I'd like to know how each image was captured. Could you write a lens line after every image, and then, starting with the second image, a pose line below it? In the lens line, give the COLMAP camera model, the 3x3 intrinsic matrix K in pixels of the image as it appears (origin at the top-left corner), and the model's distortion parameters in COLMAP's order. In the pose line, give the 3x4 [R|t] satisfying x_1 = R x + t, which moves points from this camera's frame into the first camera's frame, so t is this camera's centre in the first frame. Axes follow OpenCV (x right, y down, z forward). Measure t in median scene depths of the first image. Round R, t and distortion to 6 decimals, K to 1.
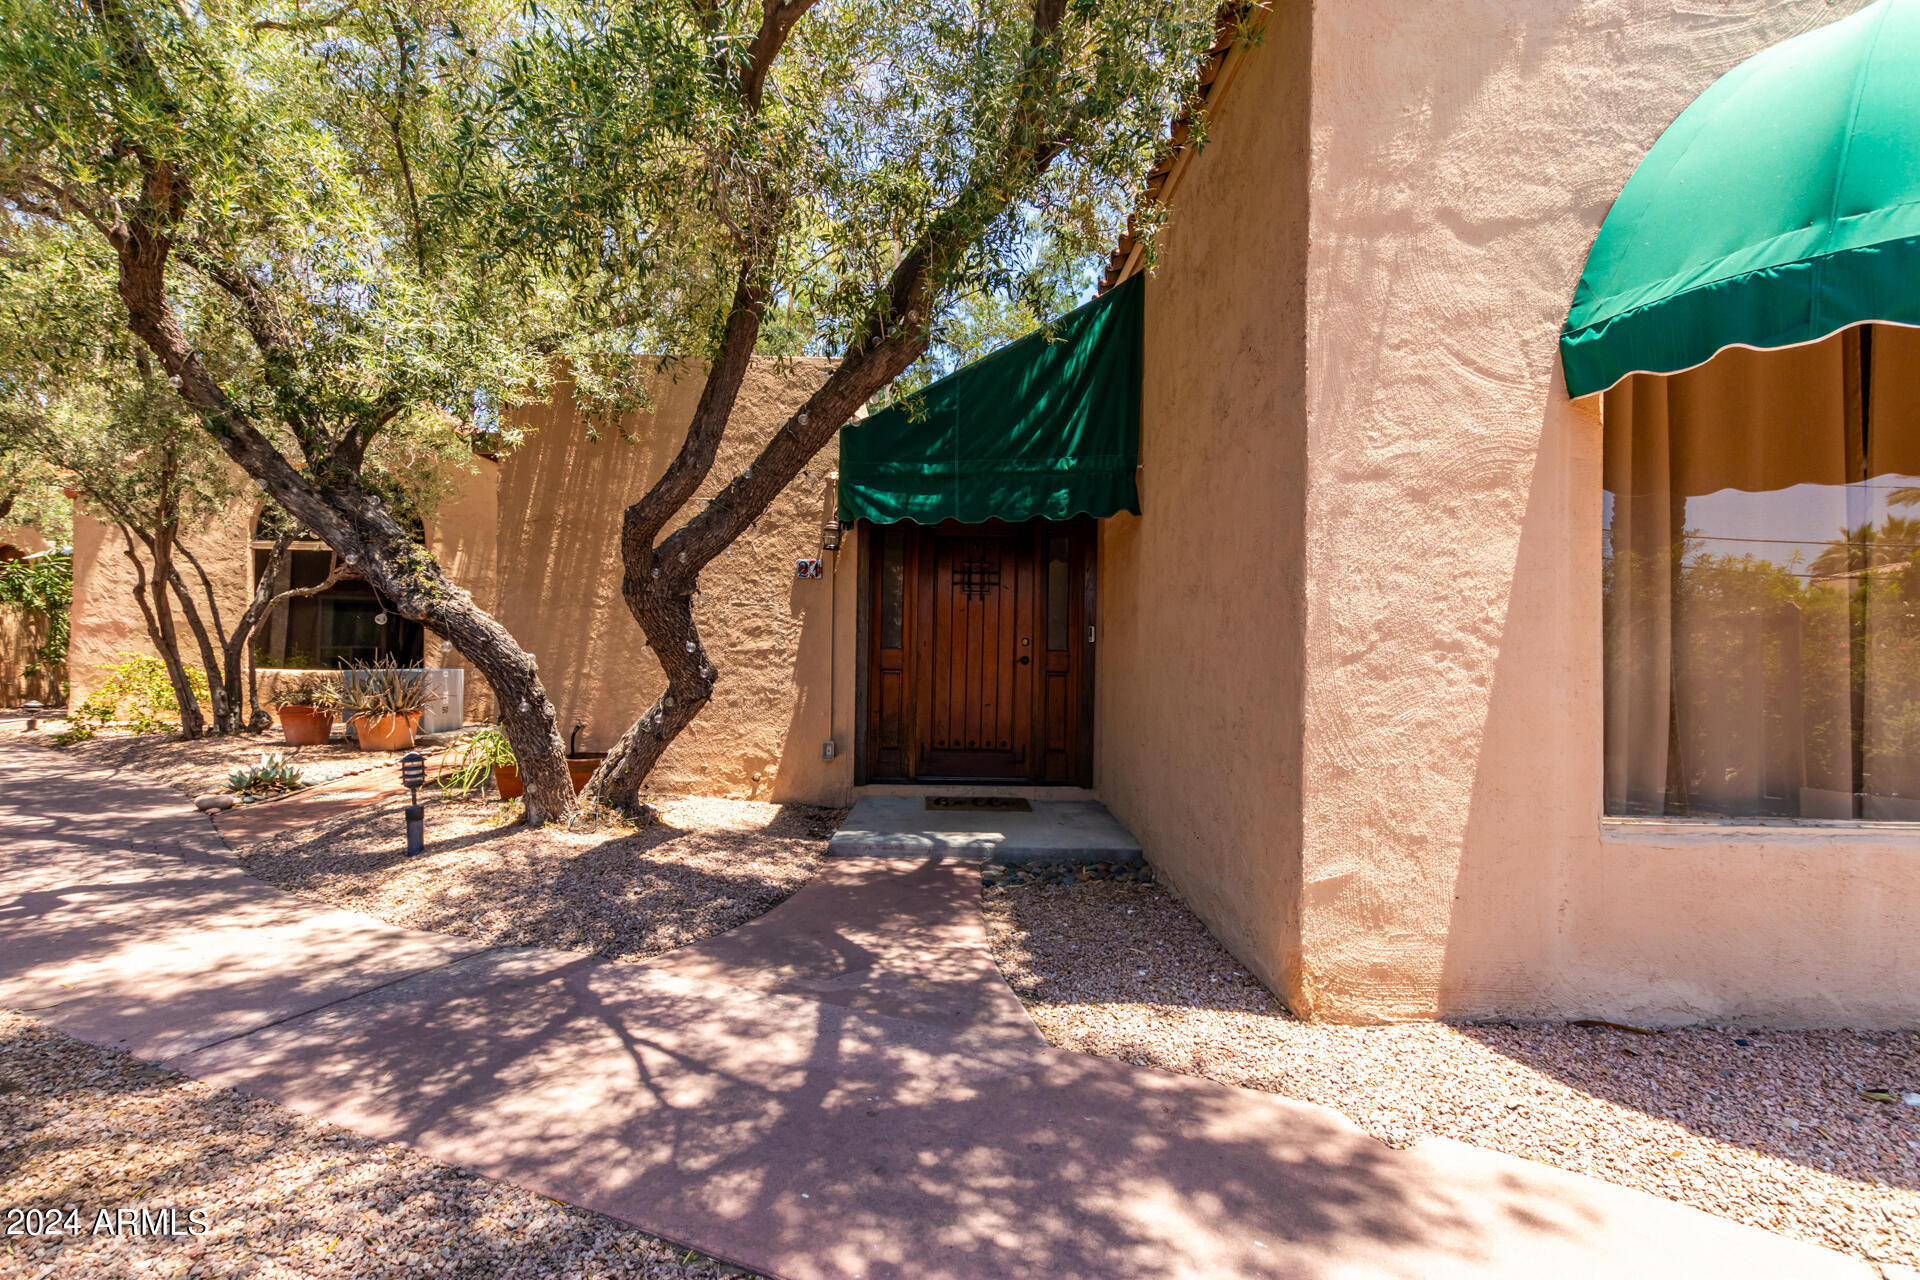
lens RADIAL K [[867.2, 0, 960.0], [0, 867.2, 640.0], [0, 0, 1]] dist [-0.000607, -0.001363]
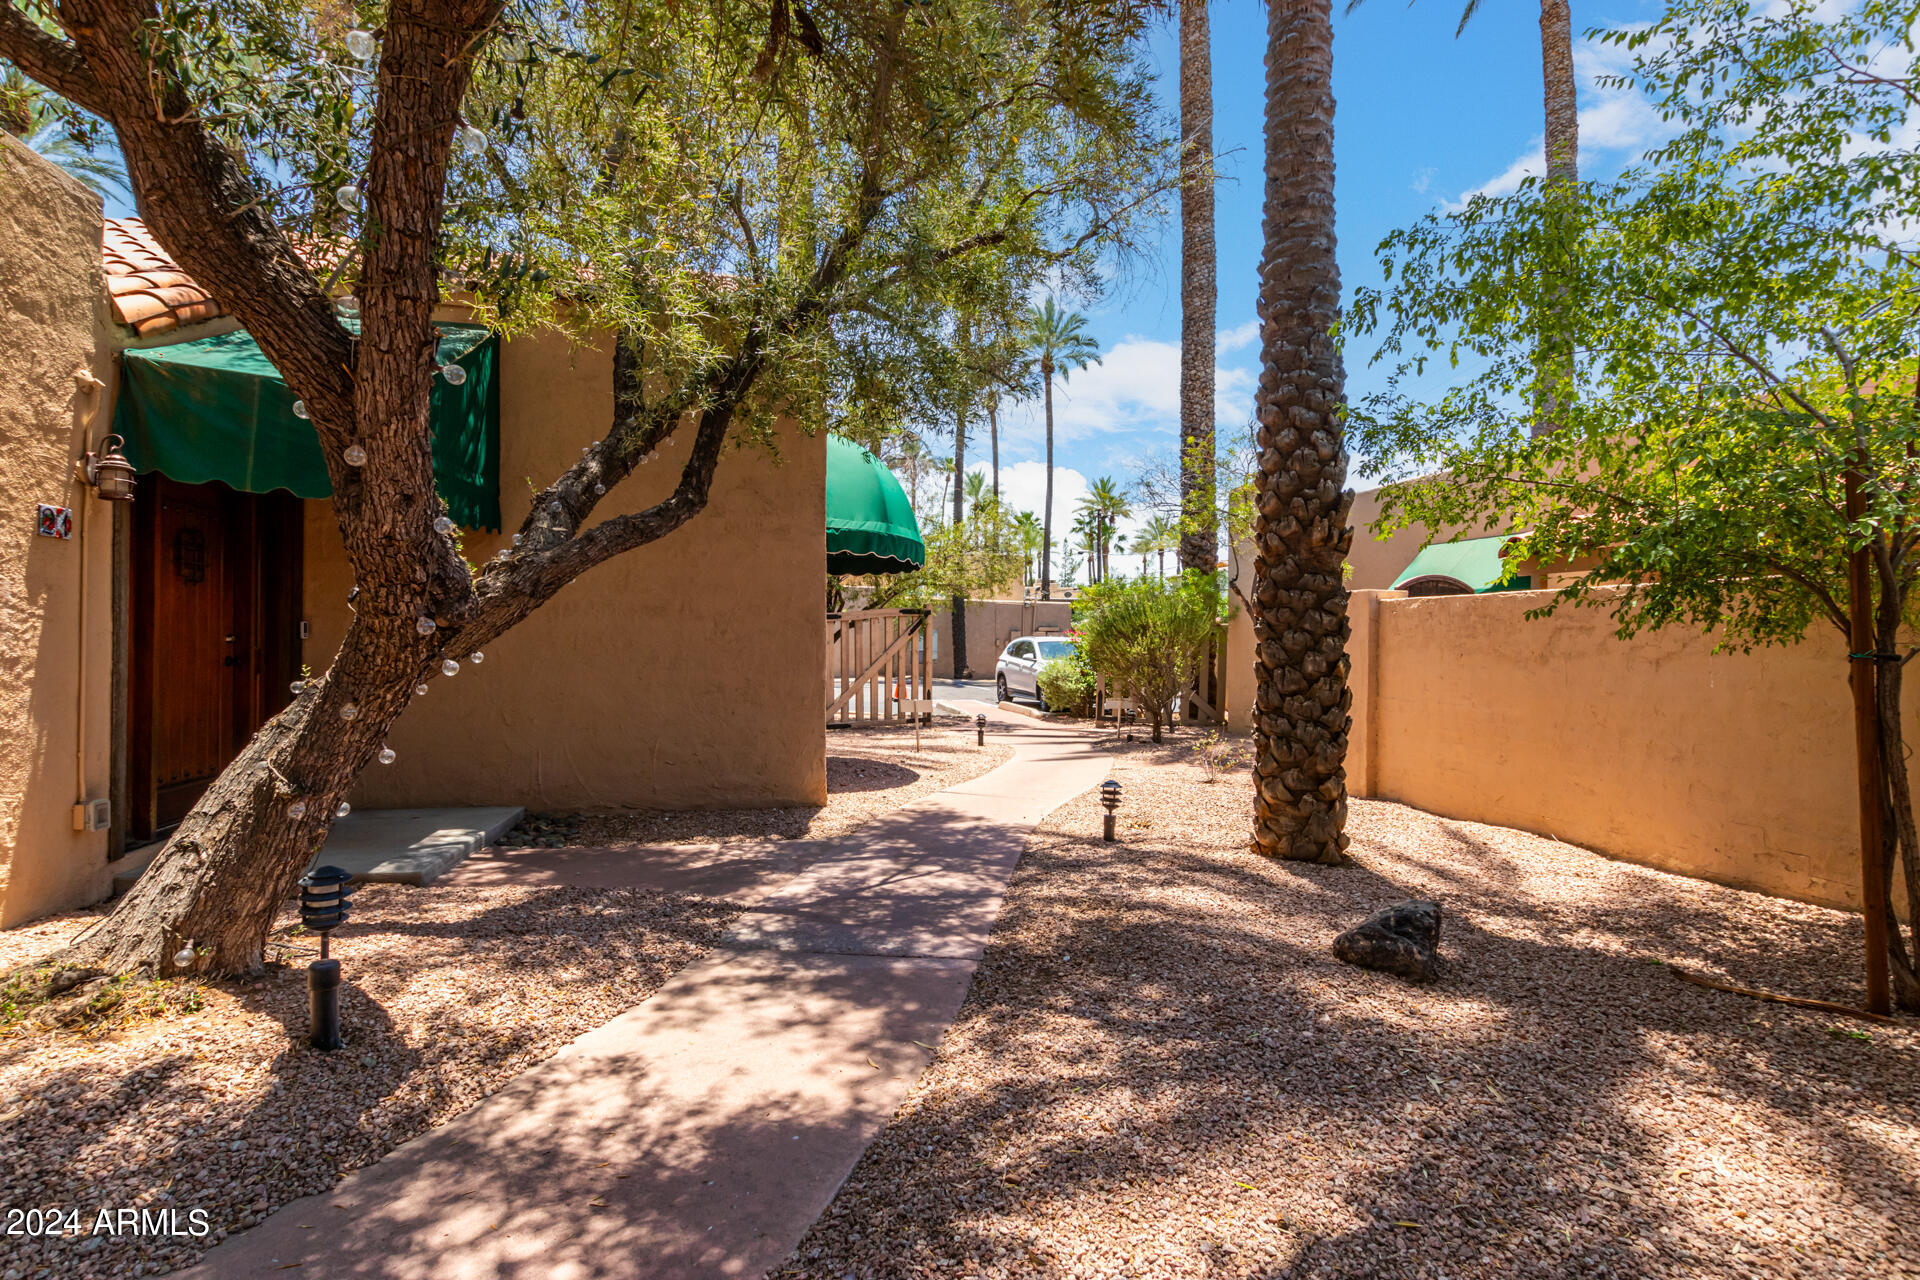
lens RADIAL K [[867.2, 0, 960.0], [0, 867.2, 640.0], [0, 0, 1]] dist [-0.000607, -0.001363]
pose [[-0.202545, -0.010439, 0.979217, -1.300807], [-0.015848, 0.999847, 0.007380, -0.022076], [-0.979145, -0.014024, -0.202679, 0.750932]]
